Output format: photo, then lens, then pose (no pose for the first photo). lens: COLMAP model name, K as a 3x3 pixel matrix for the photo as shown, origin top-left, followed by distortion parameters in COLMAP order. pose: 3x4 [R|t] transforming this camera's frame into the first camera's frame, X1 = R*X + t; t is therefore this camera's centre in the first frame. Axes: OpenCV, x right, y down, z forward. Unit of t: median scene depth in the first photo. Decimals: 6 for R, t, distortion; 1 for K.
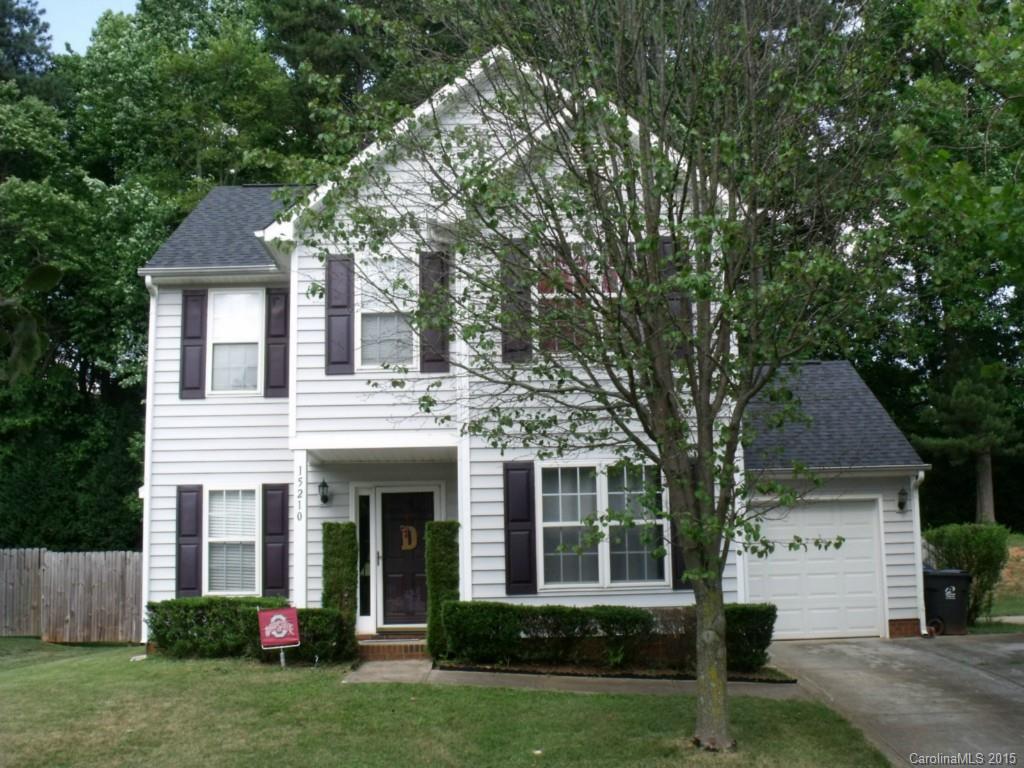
lens RADIAL K [[1020.9, 0, 517.3], [0, 1020.9, 416.5], [0, 0, 1]] dist [-0.192354, 0.235627]
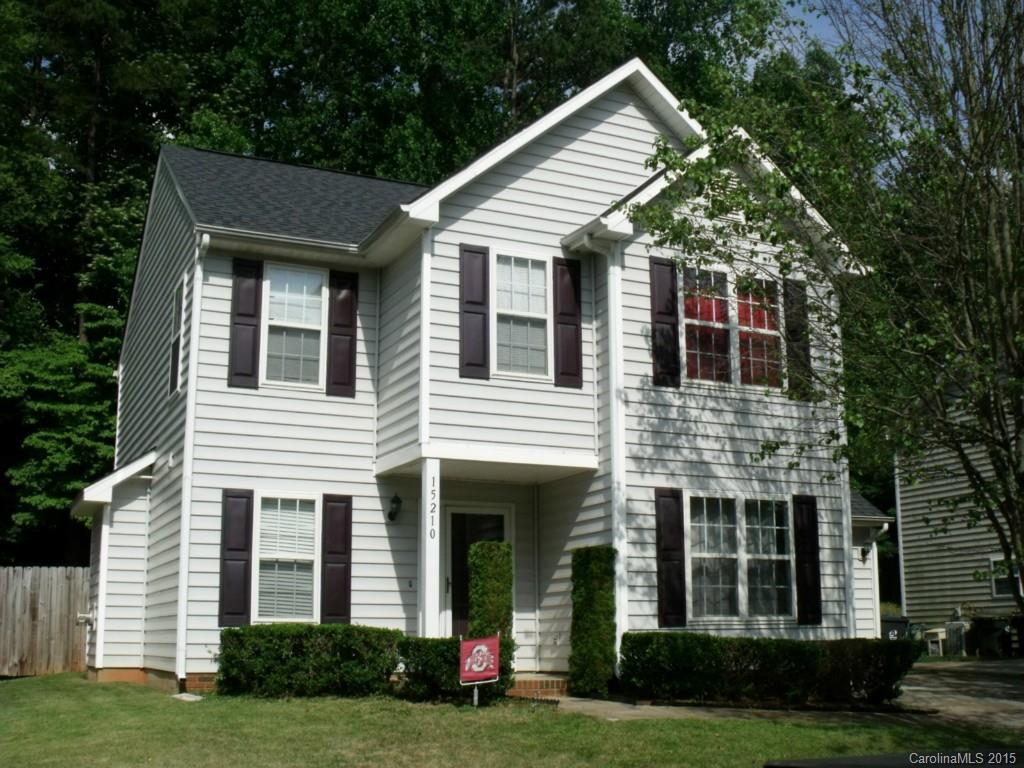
lens RADIAL K [[1020.9, 0, 517.3], [0, 1020.9, 416.5], [0, 0, 1]] dist [-0.192354, 0.235627]
pose [[0.931958, 0.095413, 0.349786, -0.414036], [-0.080778, 0.995145, -0.056229, 0.036904], [-0.353452, 0.024148, 0.935141, 0.131304]]
